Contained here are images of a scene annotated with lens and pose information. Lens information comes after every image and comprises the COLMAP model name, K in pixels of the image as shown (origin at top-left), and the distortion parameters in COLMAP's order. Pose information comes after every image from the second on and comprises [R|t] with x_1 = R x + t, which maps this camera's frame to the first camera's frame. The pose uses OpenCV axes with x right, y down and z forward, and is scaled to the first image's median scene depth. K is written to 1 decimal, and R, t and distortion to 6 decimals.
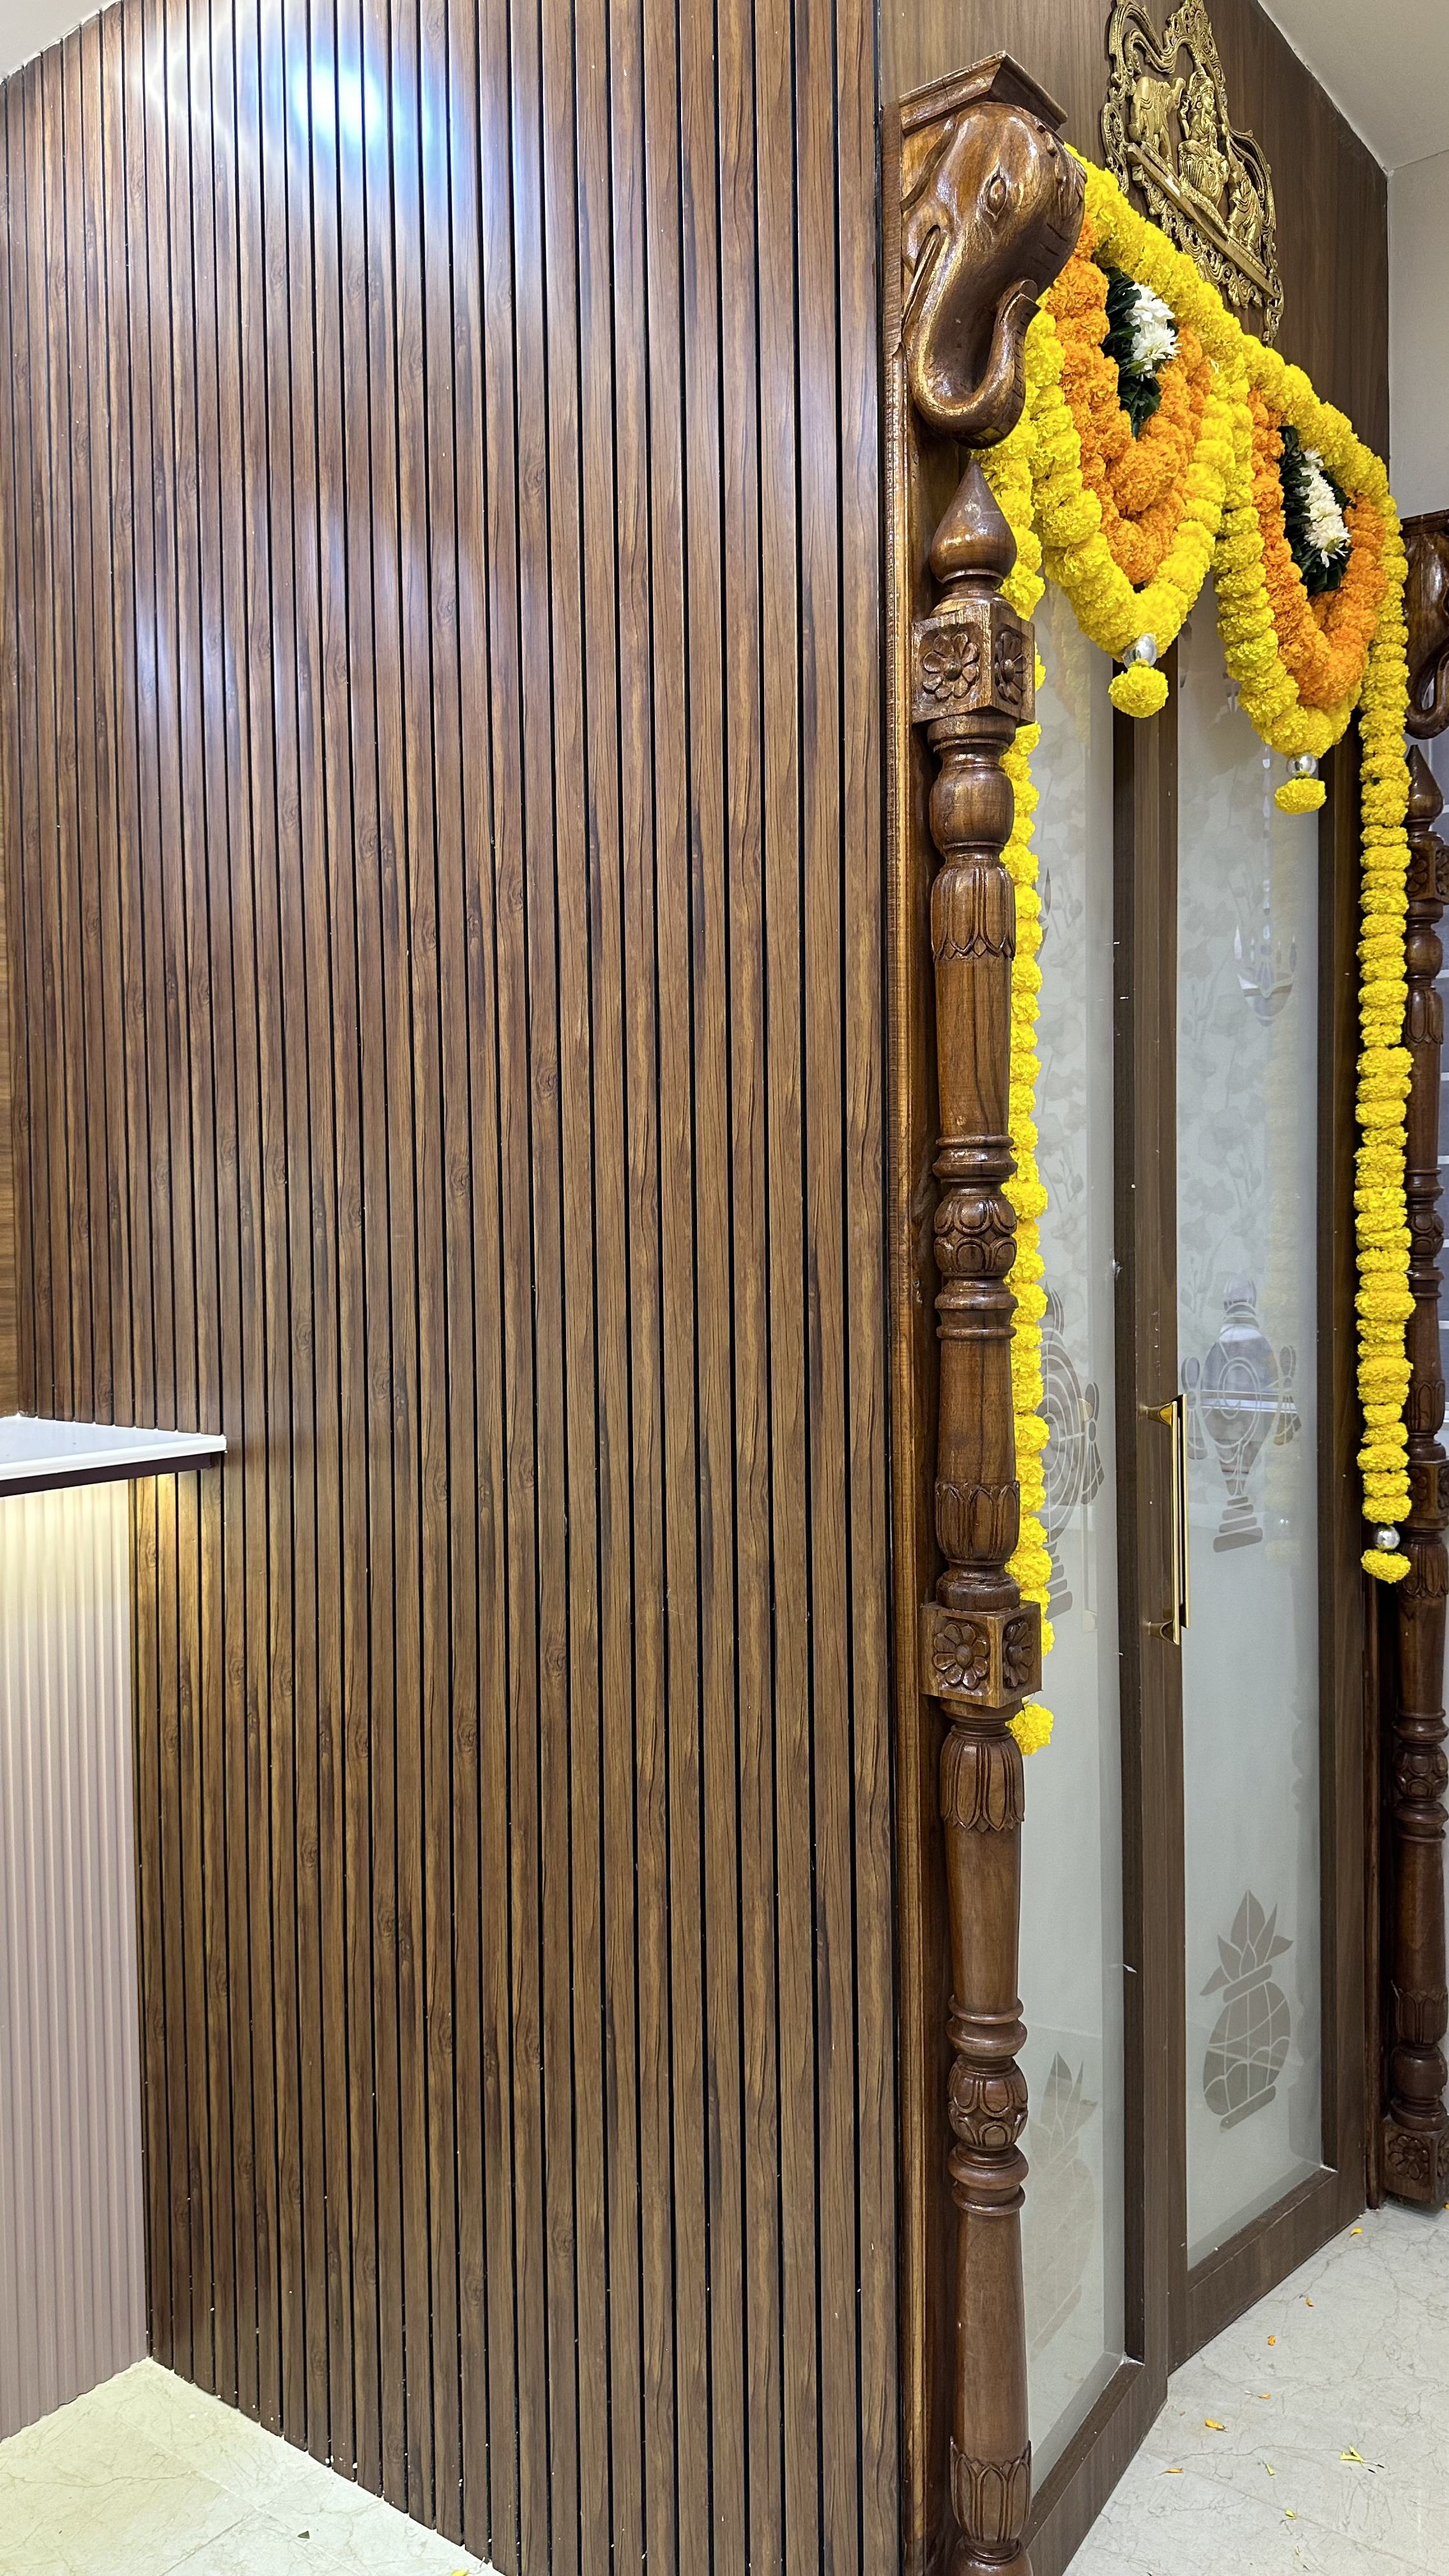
lens RADIAL K [[1815.5, 0, 715.2], [0, 1815.5, 1279.4], [0, 0, 1]] dist [0.110561, -0.170002]
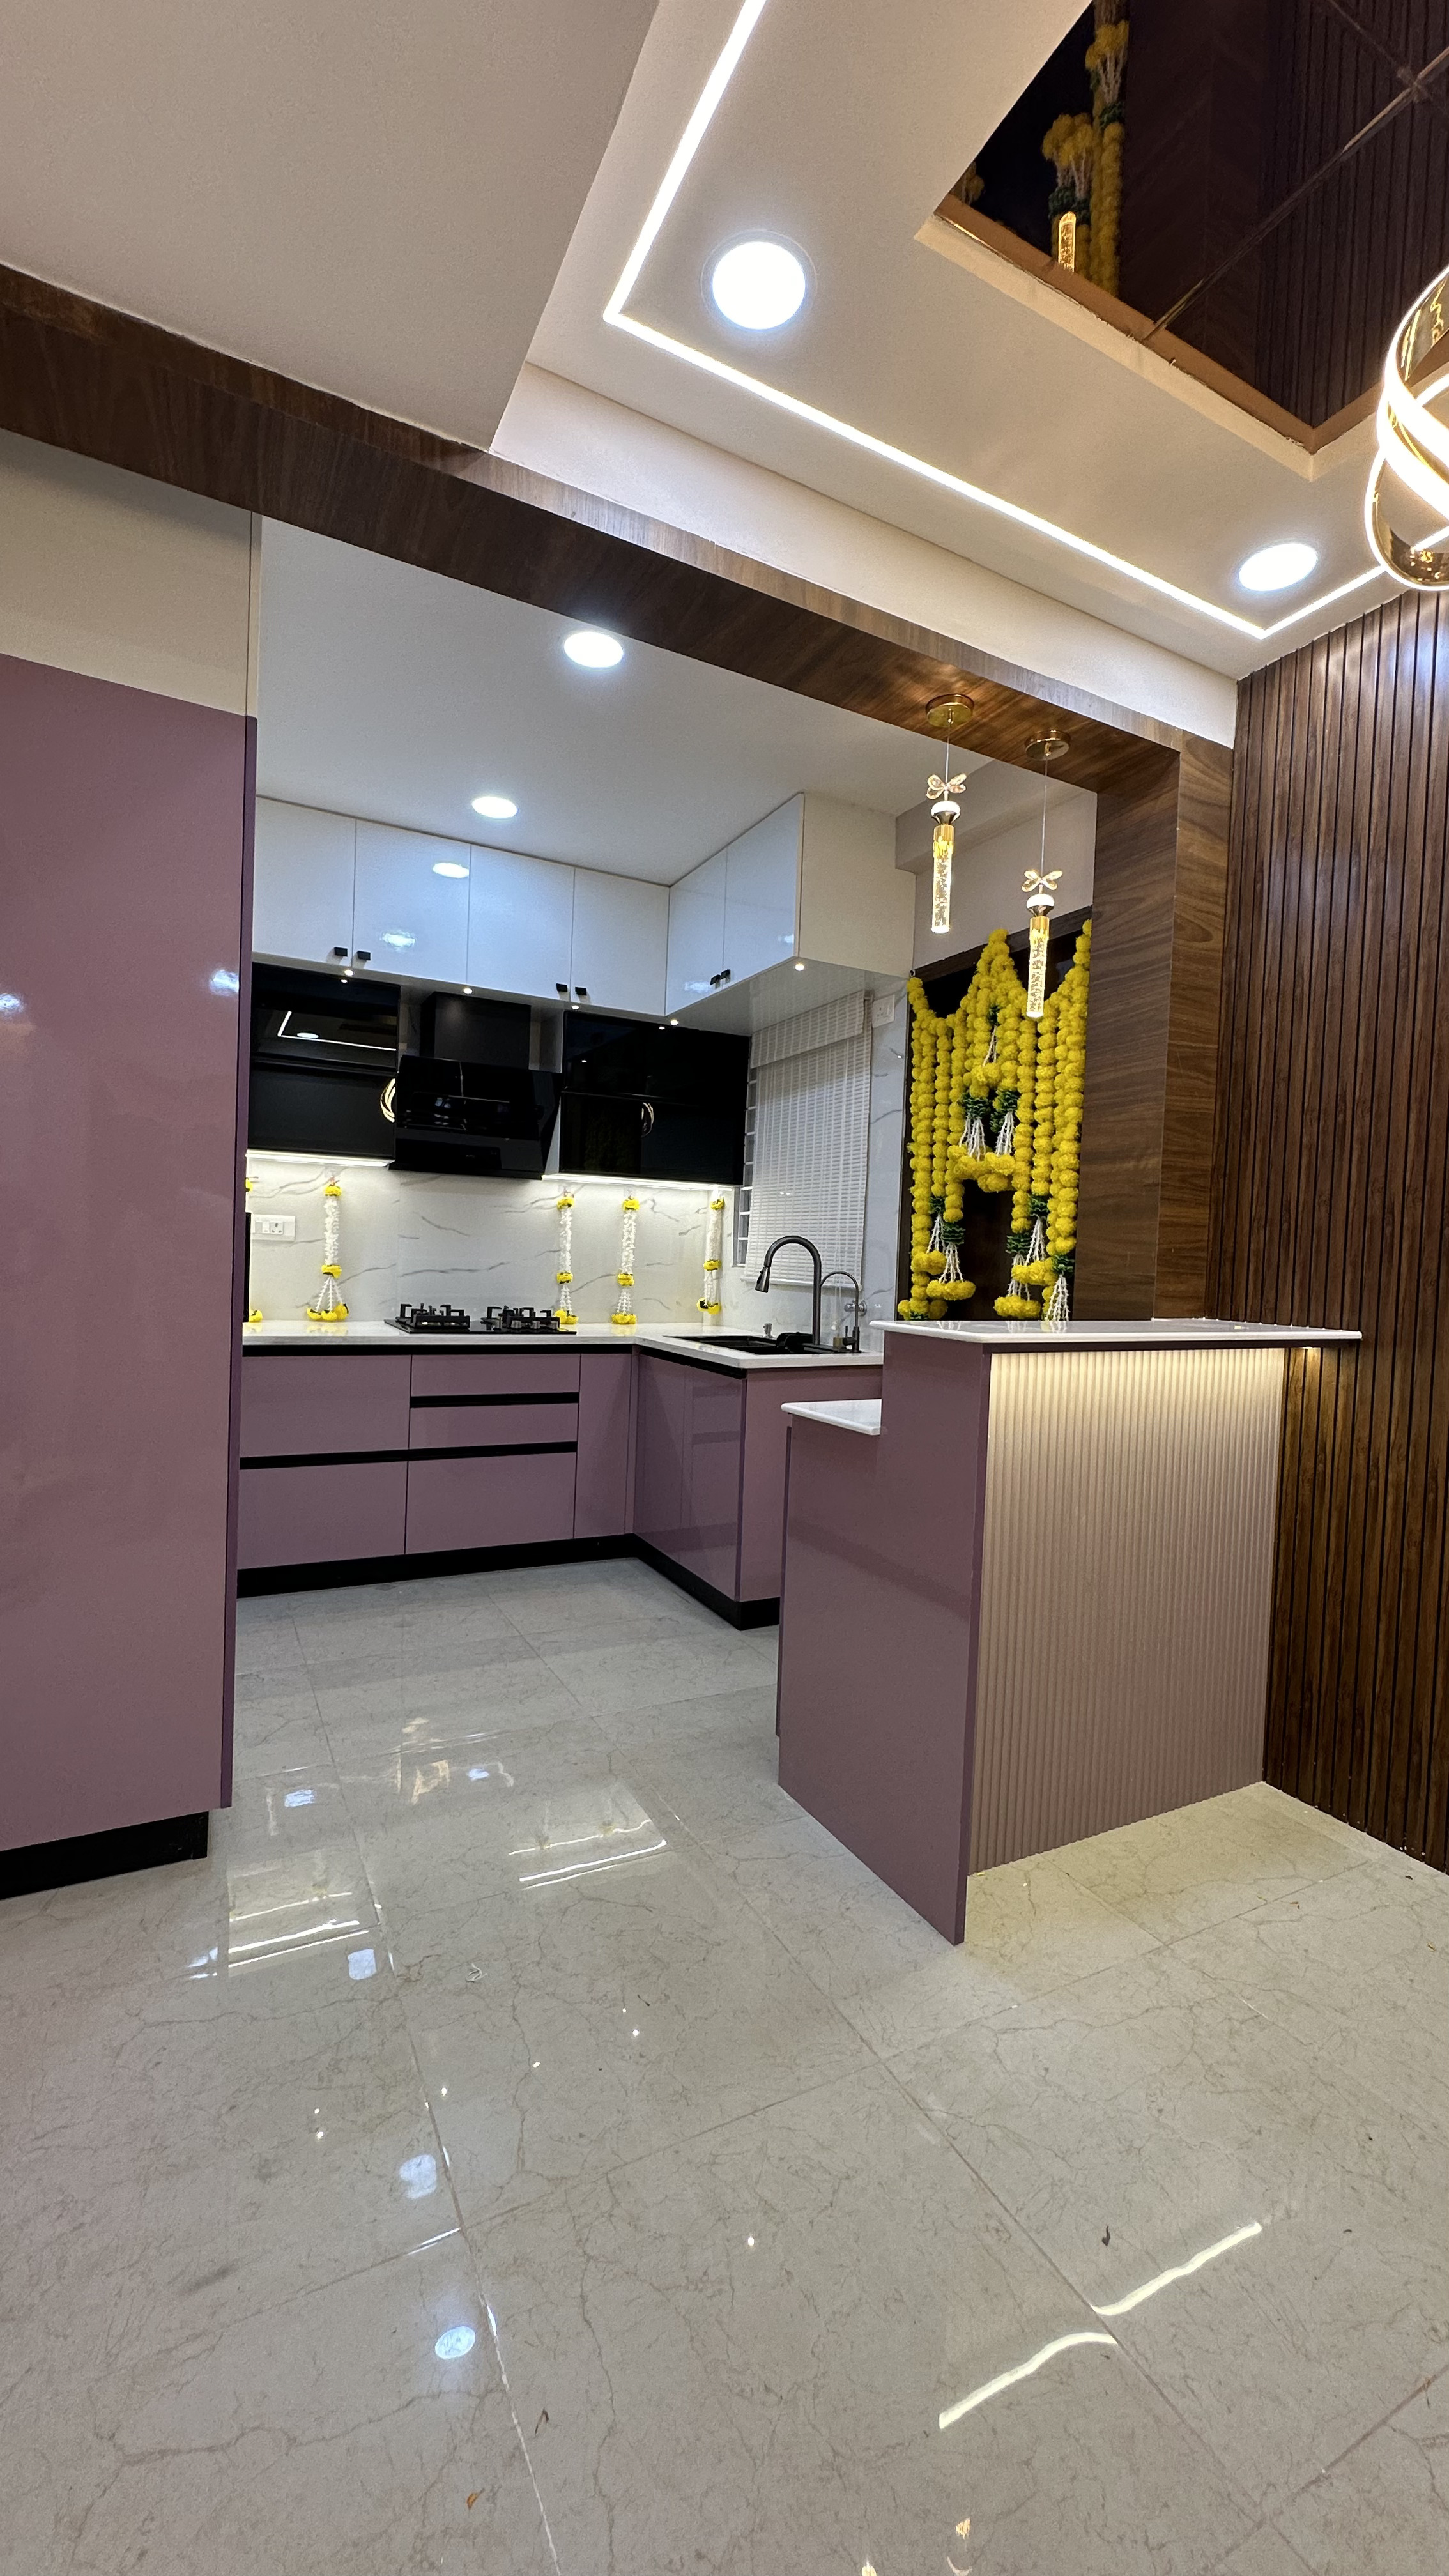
lens RADIAL K [[1028.8, 0, 725.4], [0, 1028.8, 1290.3], [0, 0, 1]] dist [-0.005082, 0.000246]
pose [[0.906232, 0.060487, -0.418432, -0.501978], [-0.062866, 0.997989, 0.008112, 0.087279], [0.418082, 0.018954, 0.908212, -0.360037]]
